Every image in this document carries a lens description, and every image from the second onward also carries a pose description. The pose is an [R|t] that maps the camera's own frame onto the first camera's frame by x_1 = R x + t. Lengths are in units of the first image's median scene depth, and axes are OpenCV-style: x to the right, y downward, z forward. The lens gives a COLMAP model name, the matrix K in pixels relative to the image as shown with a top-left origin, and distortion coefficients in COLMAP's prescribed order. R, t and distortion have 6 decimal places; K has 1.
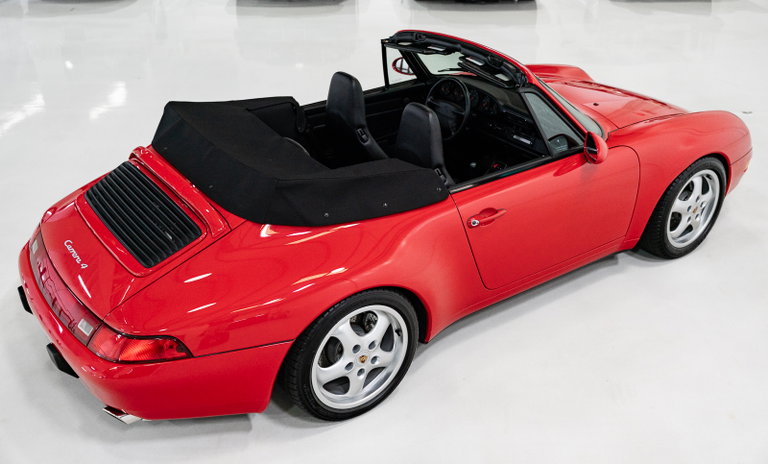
lens RADIAL K [[741.6, 0, 384.0], [0, 741.6, 232.0], [0, 0, 1]] dist [0.009135, 0.005138]
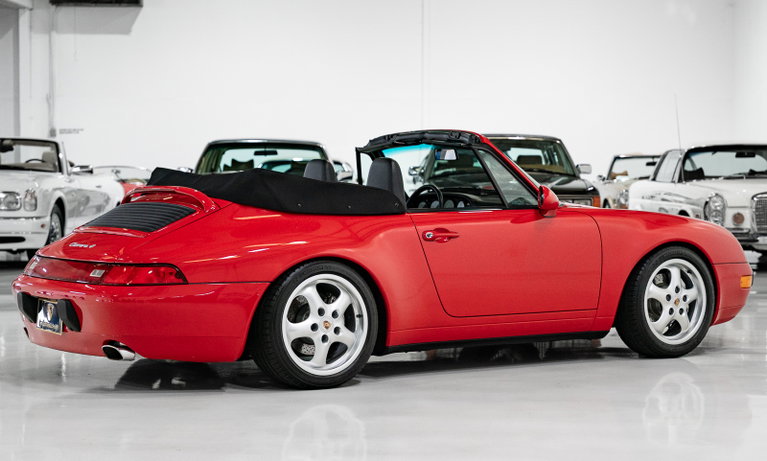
lens RADIAL K [[1521.9, 0, 383.5], [0, 1521.9, 230.5], [0, 0, 1]] dist [0.102173, 0.338222]
pose [[0.999831, -0.000096, -0.018367, 0.079860], [-0.008045, 0.896641, -0.442685, 0.843123], [0.016511, 0.442758, 0.896489, -0.910120]]
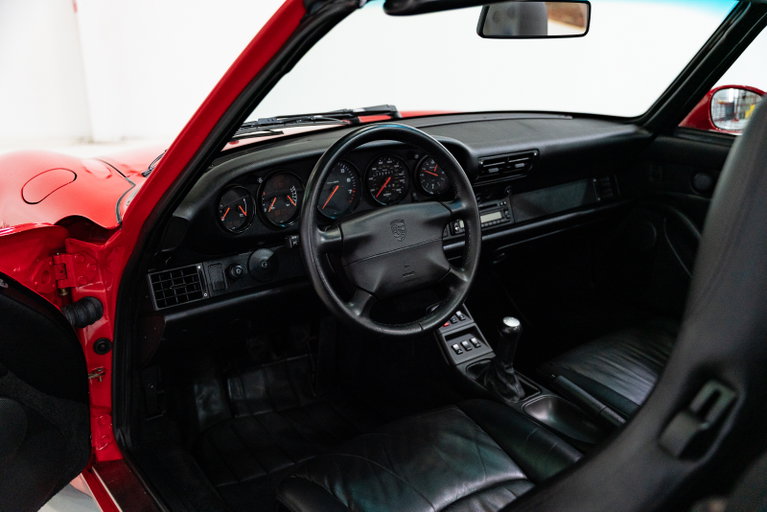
lens RADIAL K [[754.3, 0, 383.5], [0, 754.3, 256.0], [0, 0, 1]] dist [0.007322, 0.006935]
pose [[-0.032305, -0.324222, 0.945429, -0.232884], [0.474455, 0.827576, 0.300018, -0.281286], [-0.879687, 0.458255, 0.127094, 1.088951]]
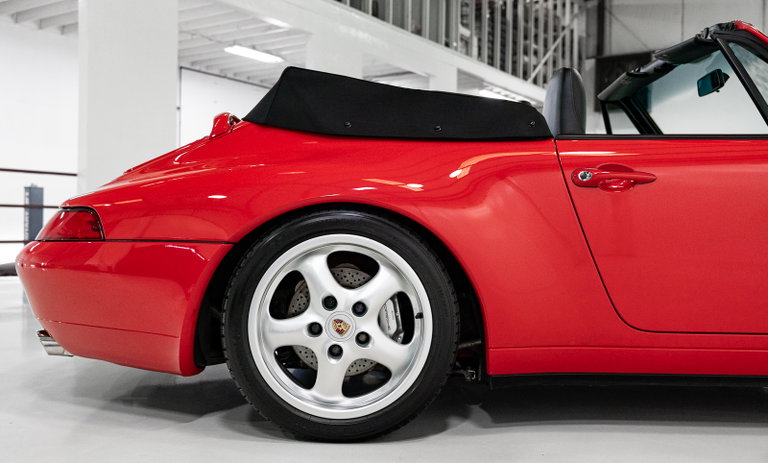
lens RADIAL K [[757.8, 0, 384.0], [0, 757.8, 231.5], [0, 0, 1]] dist [0.007058, 0.011036]
pose [[0.830126, 0.013136, -0.557422, 0.279834], [-0.276830, 0.877512, -0.391583, 0.266646], [0.484000, 0.479375, 0.732082, 0.400093]]
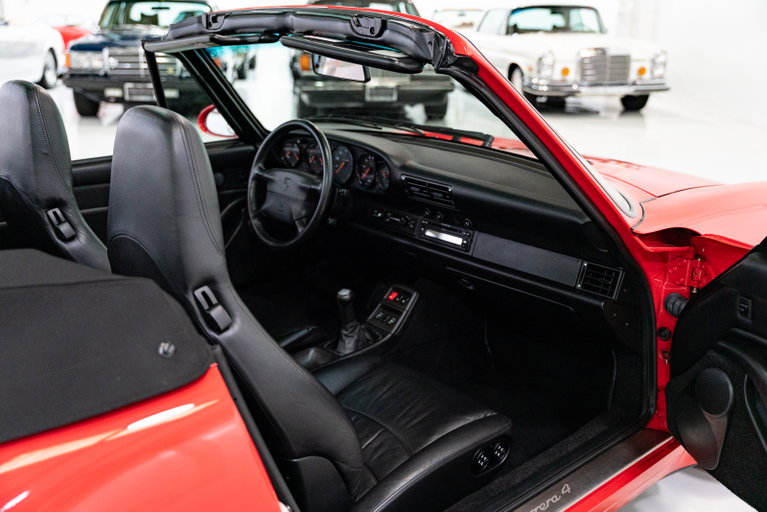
lens RADIAL K [[754.3, 0, 383.5], [0, 754.3, 256.0], [0, 0, 1]] dist [0.007322, 0.006935]
pose [[0.993778, -0.027836, 0.107847, 0.103097], [0.046809, 0.982986, -0.177616, -0.030760], [-0.101068, 0.181559, 0.978173, 0.577611]]
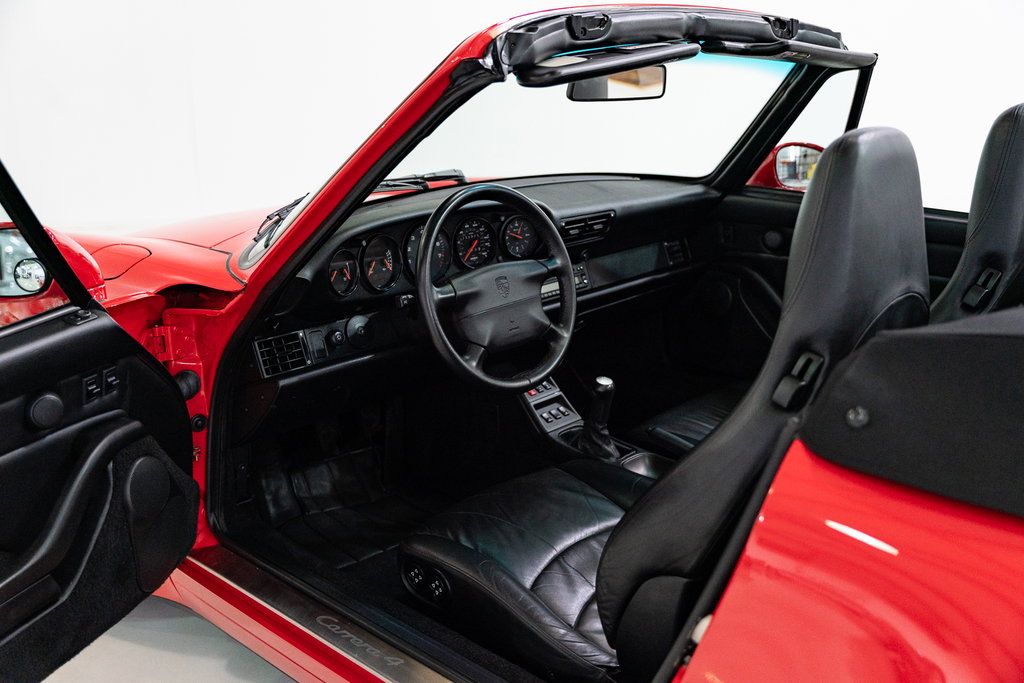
lens RADIAL K [[1043.0, 0, 512.0], [0, 1043.0, 341.5], [0, 0, 1]] dist [0.017327, 0.005304]
pose [[-0.203603, -0.276462, 0.939210, -0.370603], [0.465806, 0.816420, 0.341296, -0.328224], [-0.861145, 0.506979, -0.037448, 1.148318]]
